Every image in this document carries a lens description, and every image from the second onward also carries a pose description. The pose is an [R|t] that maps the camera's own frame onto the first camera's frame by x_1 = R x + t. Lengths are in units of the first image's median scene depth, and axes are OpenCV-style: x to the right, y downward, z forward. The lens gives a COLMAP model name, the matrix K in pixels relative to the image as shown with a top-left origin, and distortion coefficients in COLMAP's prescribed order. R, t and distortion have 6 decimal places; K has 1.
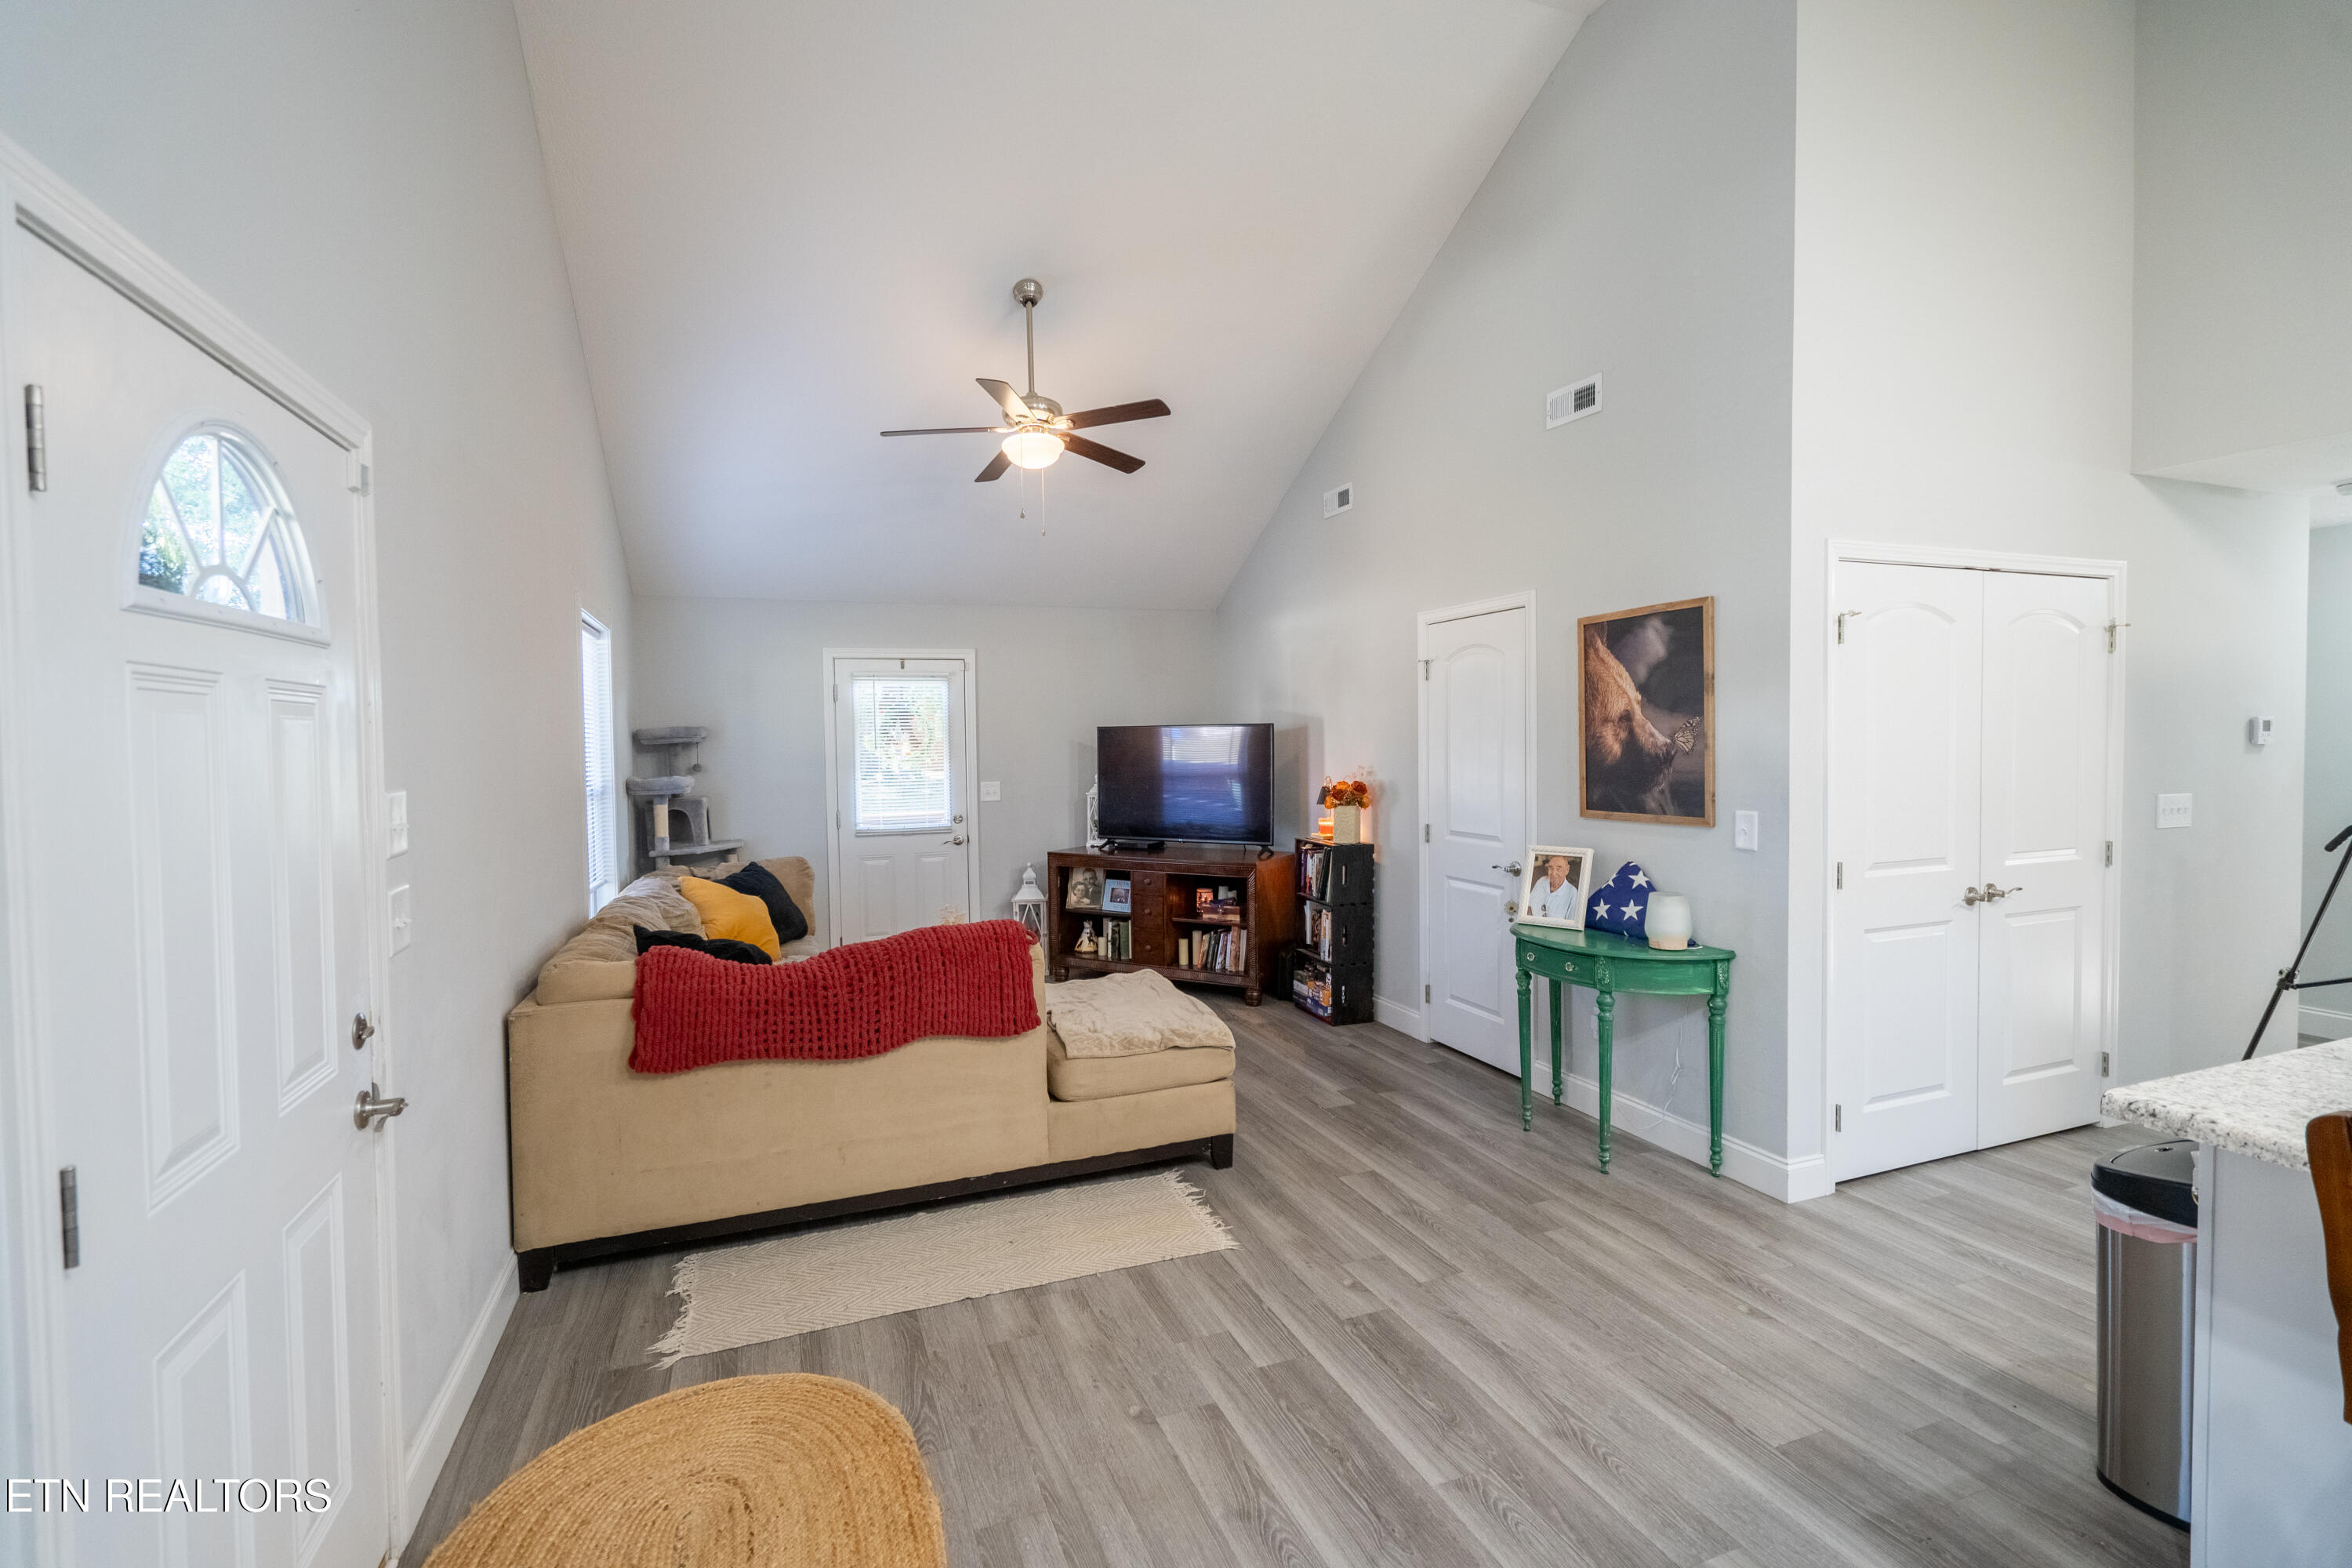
lens RADIAL K [[1057.6, 0, 1172.8], [0, 1057.6, 771.9], [0, 0, 1]] dist [0.000867, 0.000324]
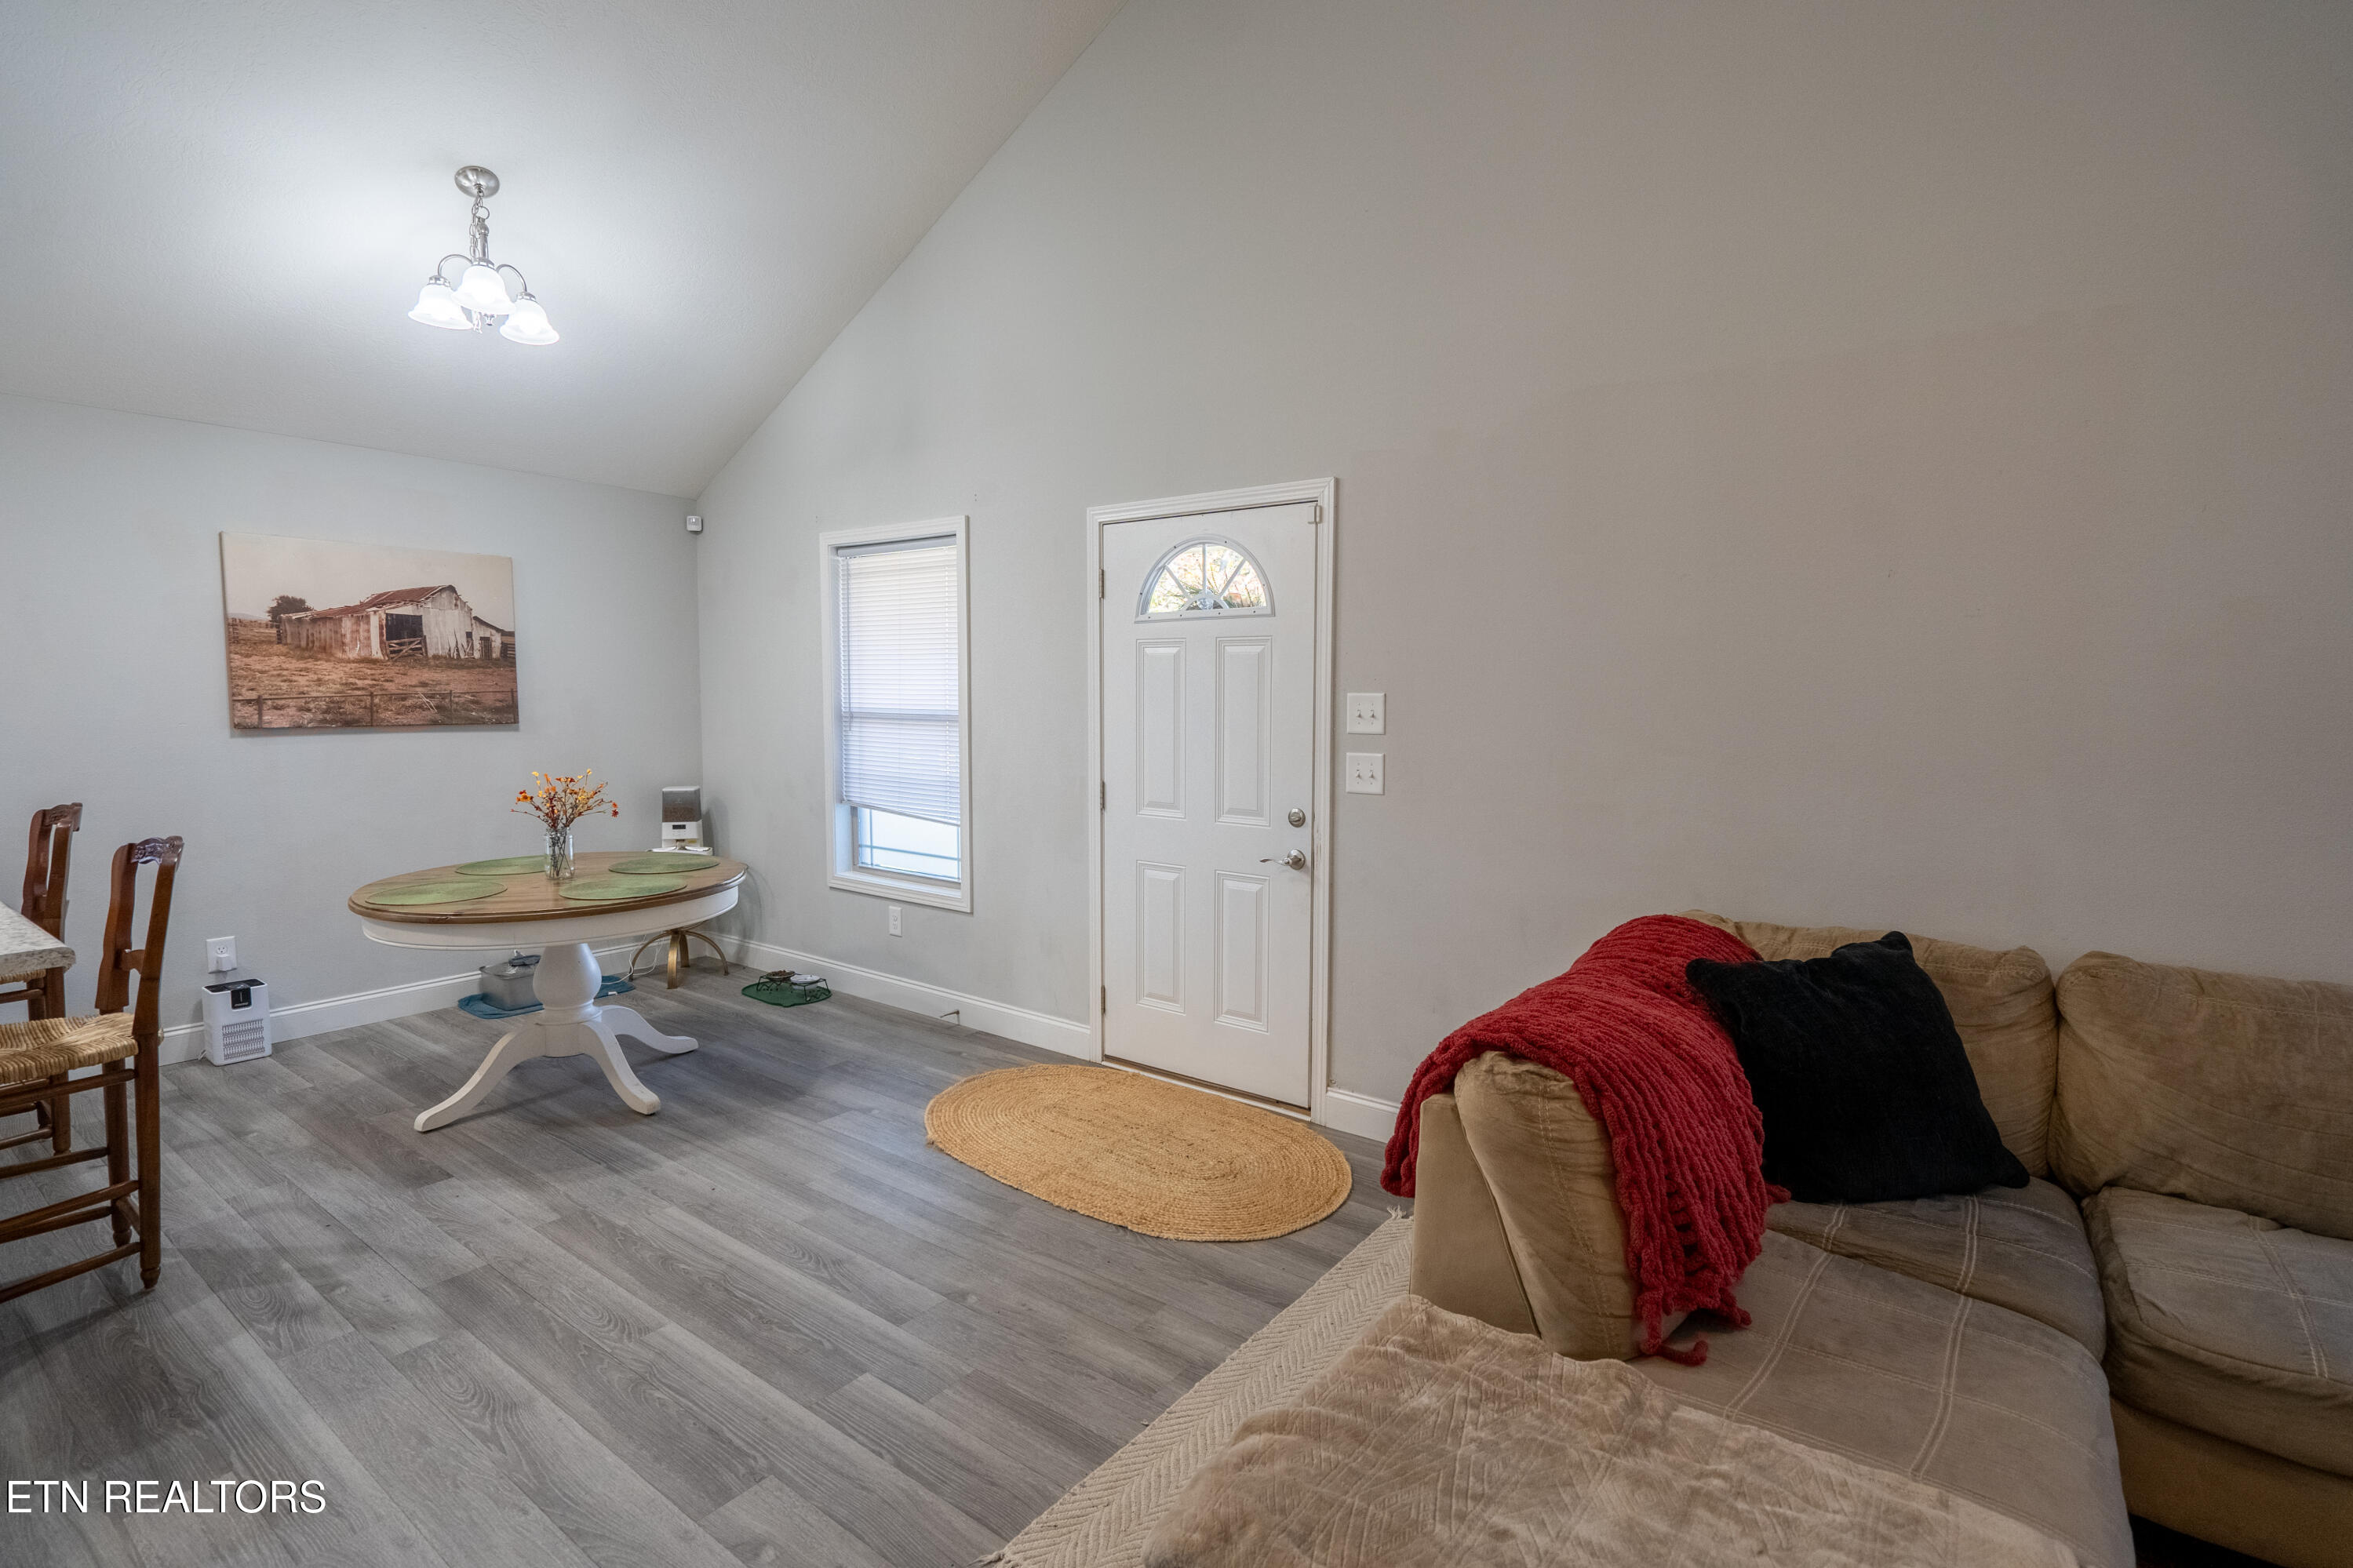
lens RADIAL K [[1092.3, 0, 1198.4], [0, 1092.3, 773.9], [0, 0, 1]] dist [-0.000243, 0.000089]
pose [[-0.838496, 0.048015, -0.542789, 0.306251], [-0.014692, 0.993756, 0.110604, -0.032457], [0.544710, 0.100716, -0.832555, 1.784820]]
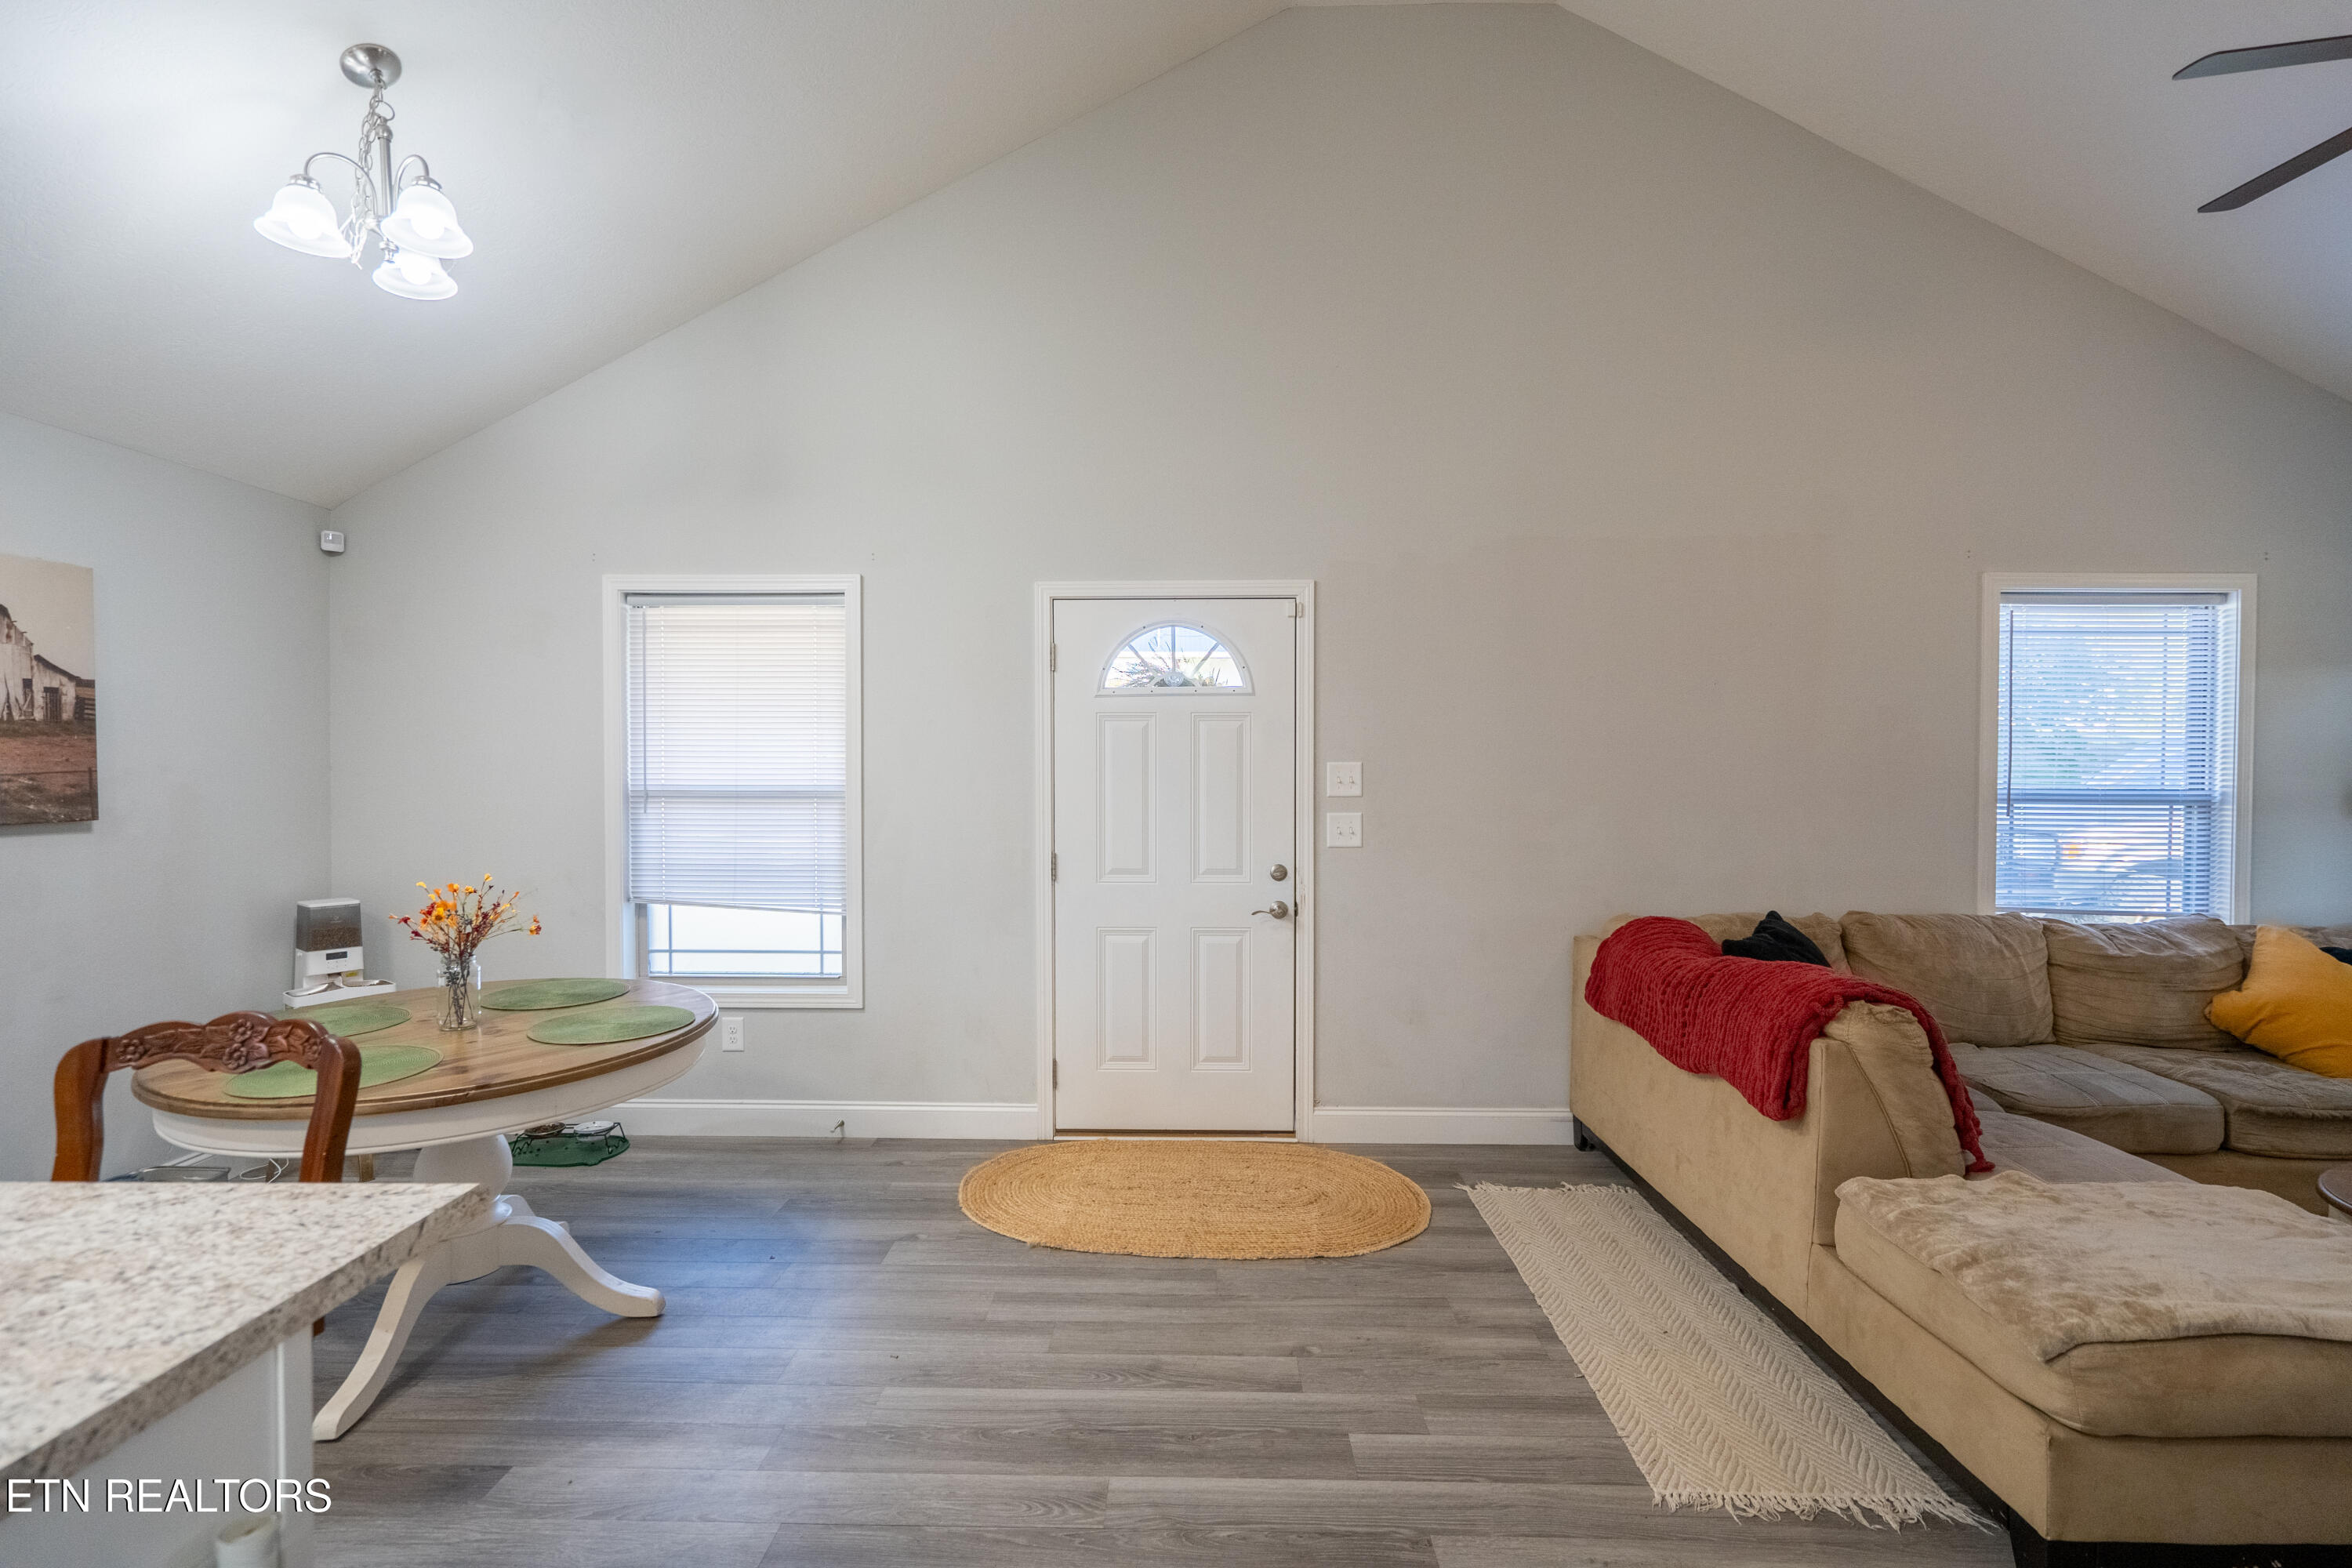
lens RADIAL K [[1057.6, 0, 1172.8], [0, 1057.6, 771.9], [0, 0, 1]] dist [0.000867, 0.000324]
pose [[-0.377110, 0.022368, -0.925898, 0.912808], [-0.025156, 0.999092, 0.034382, -0.019147], [0.925827, 0.036258, -0.376205, 1.135111]]
